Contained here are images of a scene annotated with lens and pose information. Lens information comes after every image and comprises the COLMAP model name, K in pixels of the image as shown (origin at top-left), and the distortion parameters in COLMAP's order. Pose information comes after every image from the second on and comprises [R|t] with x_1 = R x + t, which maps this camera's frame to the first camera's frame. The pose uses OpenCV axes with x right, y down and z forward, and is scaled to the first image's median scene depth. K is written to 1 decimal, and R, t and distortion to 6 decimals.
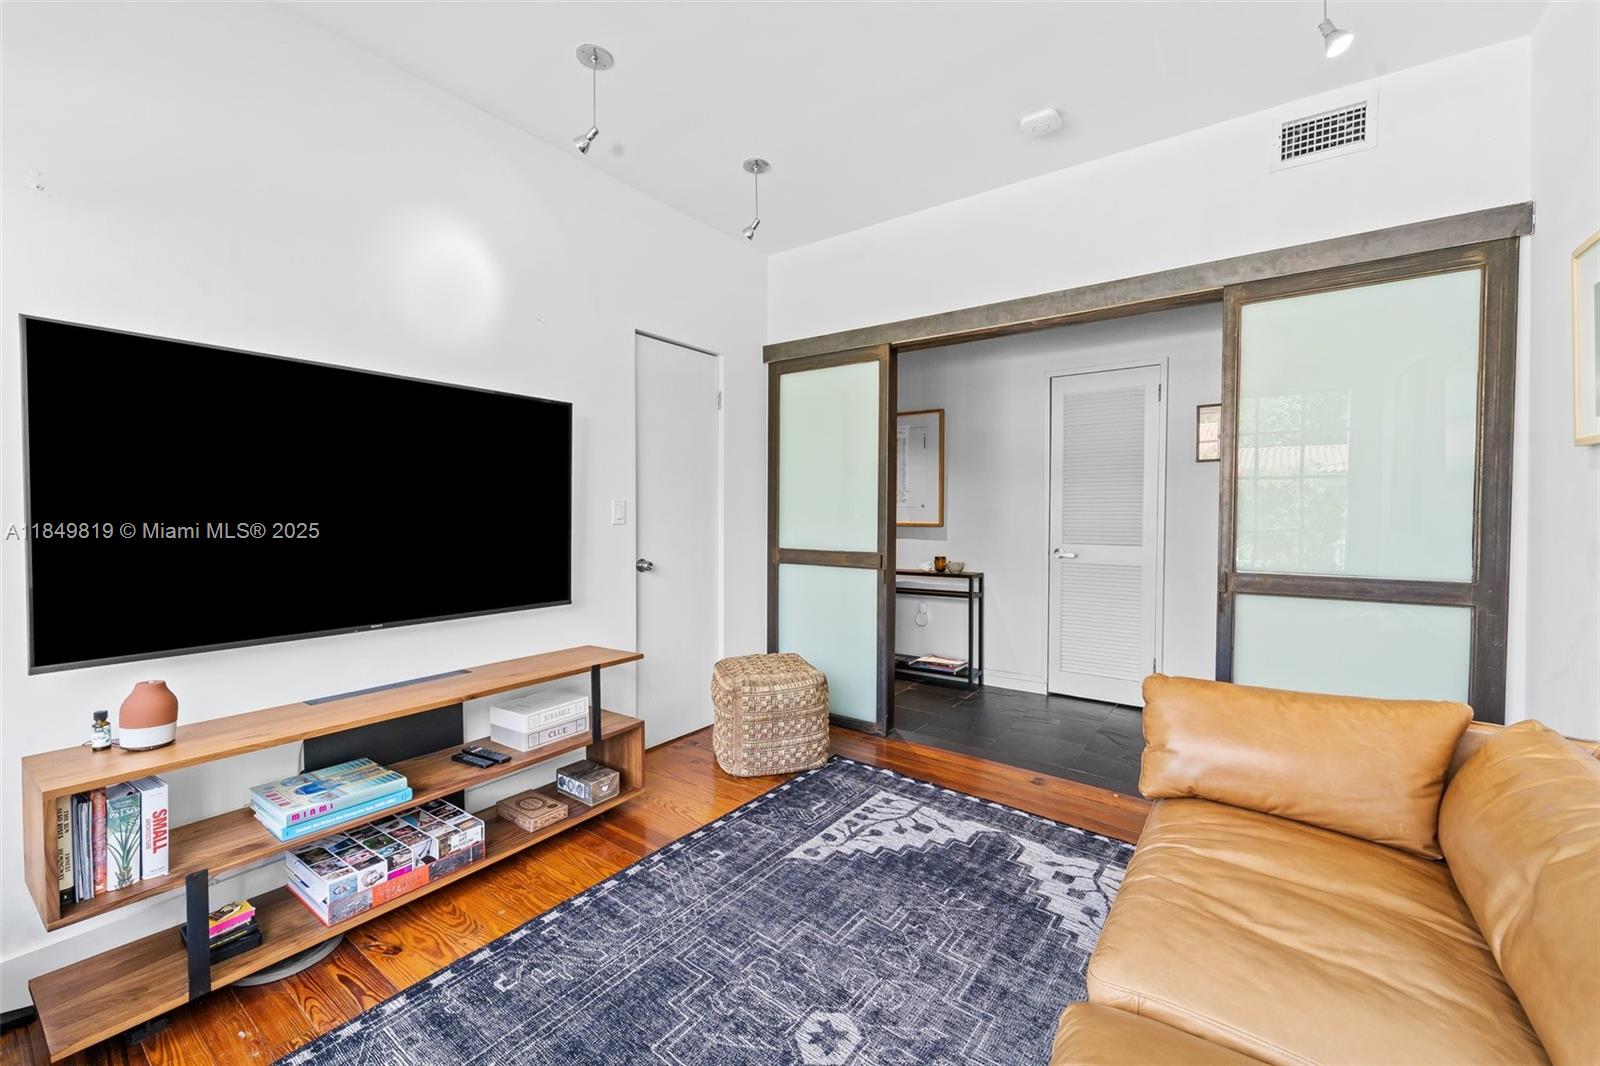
lens RADIAL K [[644.0, 0, 801.2], [0, 644.0, 526.8], [0, 0, 1]] dist [0.000348, -0.000306]
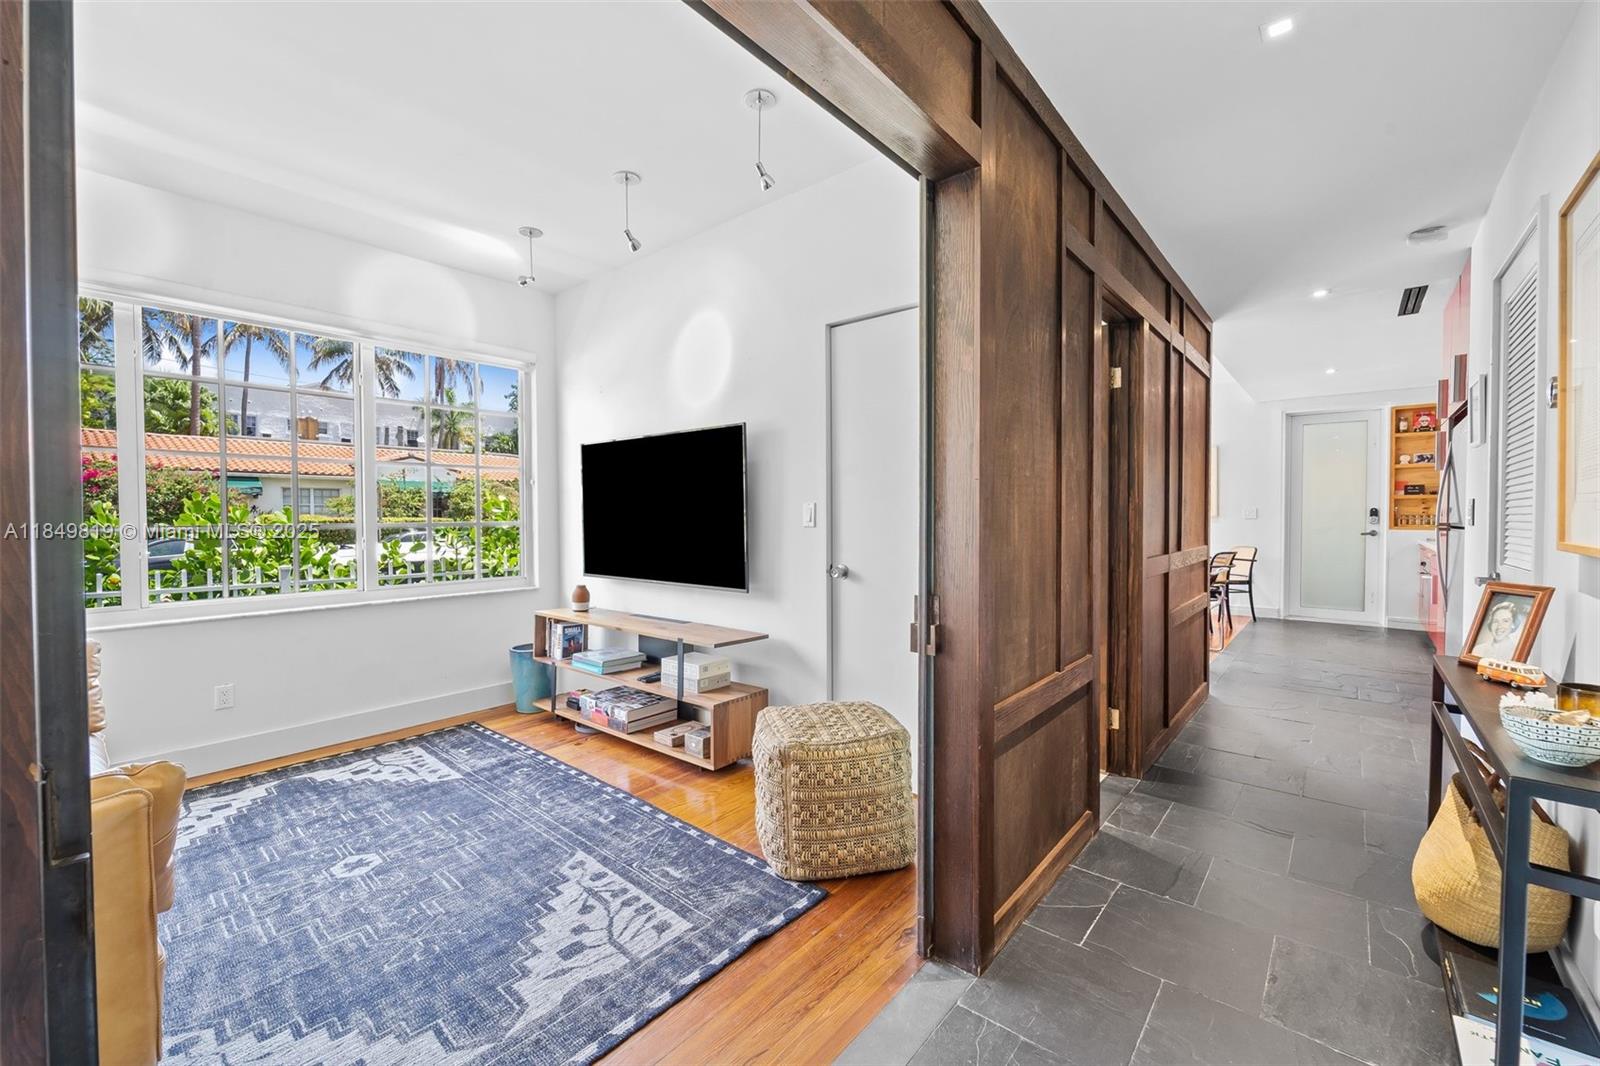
lens RADIAL K [[644.0, 0, 798.3], [0, 644.0, 531.6], [0, 0, 1]] dist [0.000348, -0.000306]
pose [[-0.079445, 0.026259, -0.996493, 0.914964], [-0.016097, 0.999489, 0.027621, -0.028041], [0.996709, 0.018235, -0.078982, 1.357346]]
